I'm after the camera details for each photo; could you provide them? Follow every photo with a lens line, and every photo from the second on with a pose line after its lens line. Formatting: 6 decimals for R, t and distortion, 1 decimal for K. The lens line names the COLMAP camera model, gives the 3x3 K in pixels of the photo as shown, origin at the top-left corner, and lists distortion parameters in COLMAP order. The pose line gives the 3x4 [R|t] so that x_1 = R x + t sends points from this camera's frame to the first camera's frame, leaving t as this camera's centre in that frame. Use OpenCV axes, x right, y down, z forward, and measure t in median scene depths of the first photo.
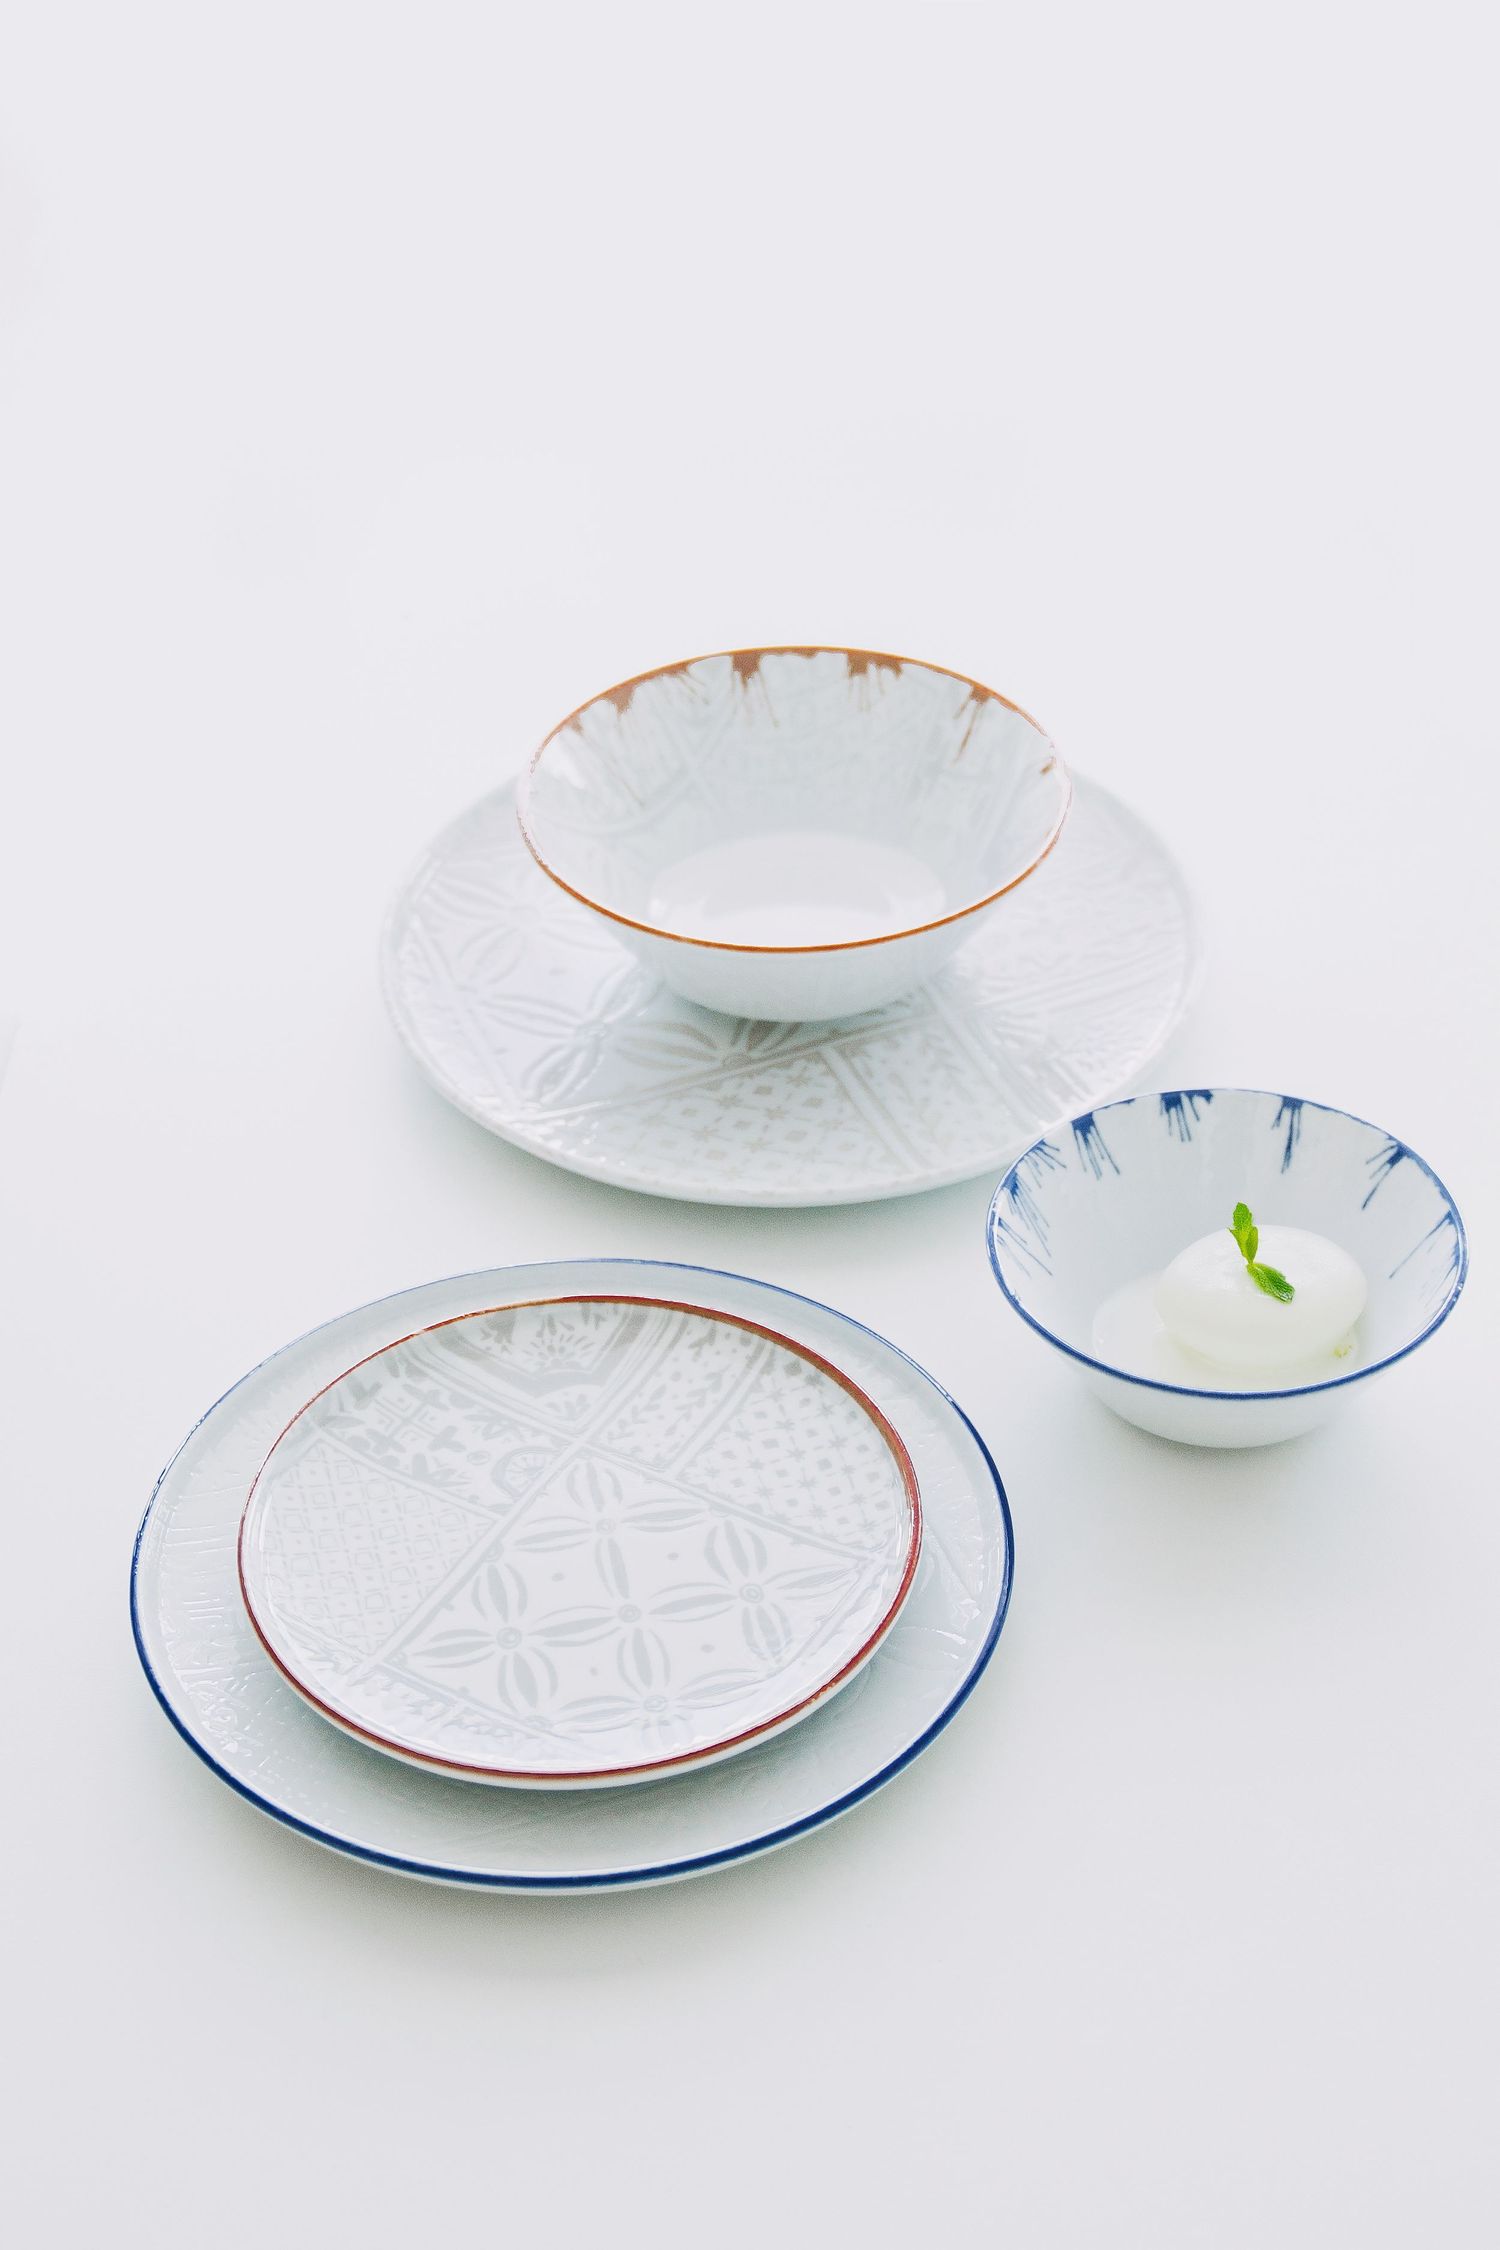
lens RADIAL K [[3526.9, 0, 769.0], [0, 3526.9, 1124.0], [0, 0, 1]] dist [0.013641, 0.000000]
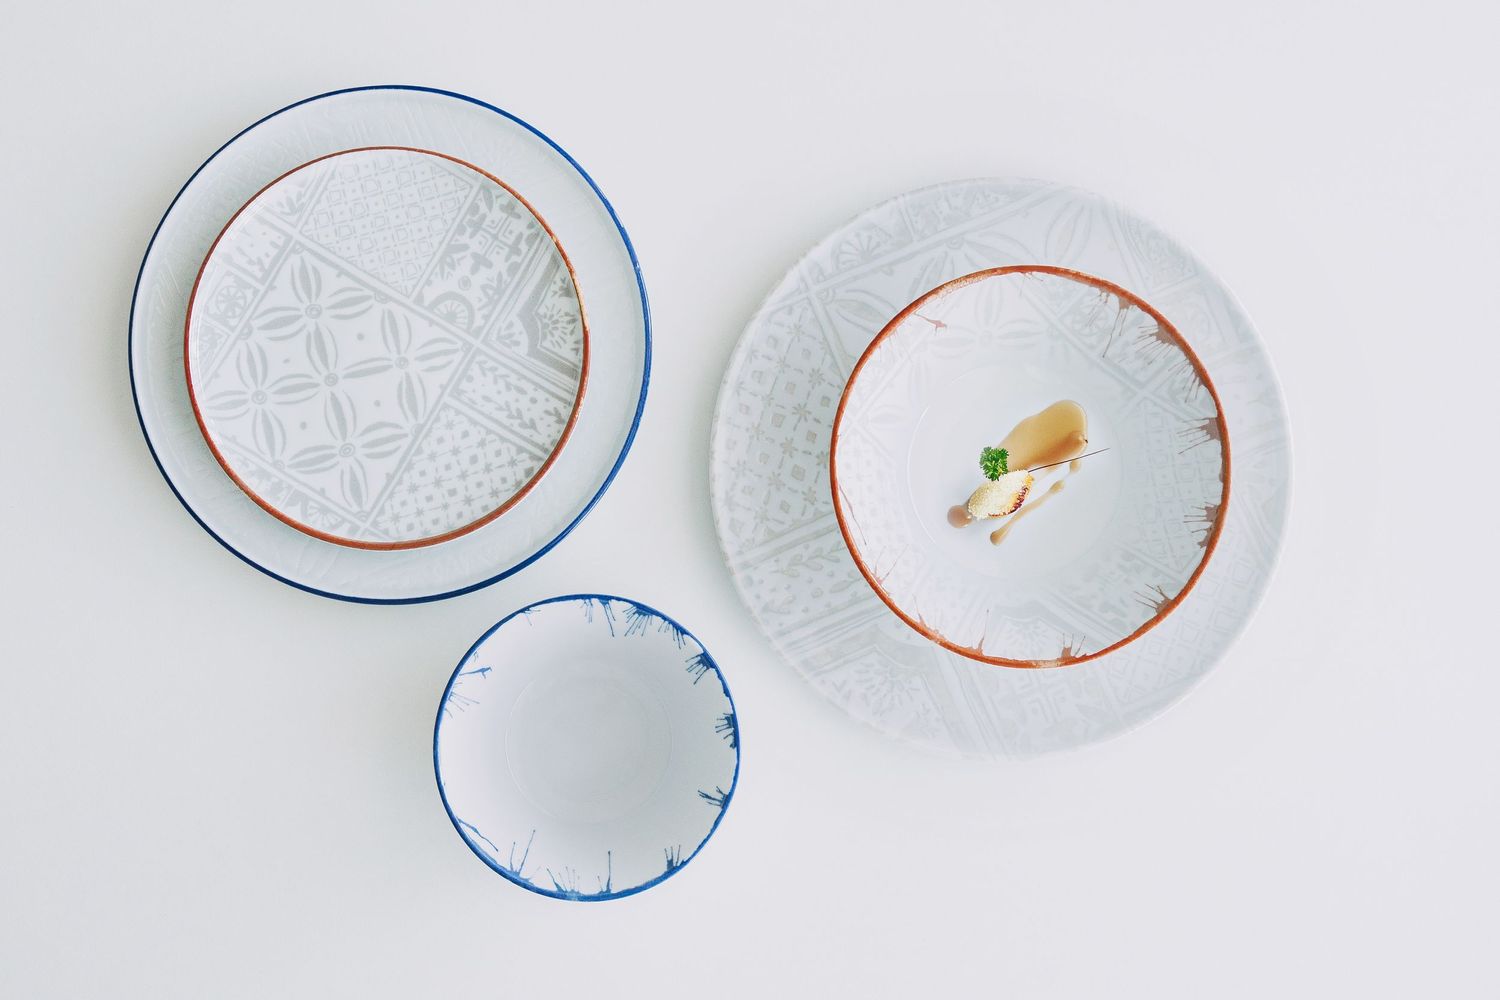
lens RADIAL K [[2351.2, 0, 750.1], [0, 2351.2, 487.9], [0, 0, 1]] dist [0.013641, 0.000000]
pose [[0.015783, 0.999841, -0.008358, 0.025036], [-0.706528, 0.017067, 0.707479, -0.784789], [0.707509, -0.005261, 0.706684, 0.318785]]
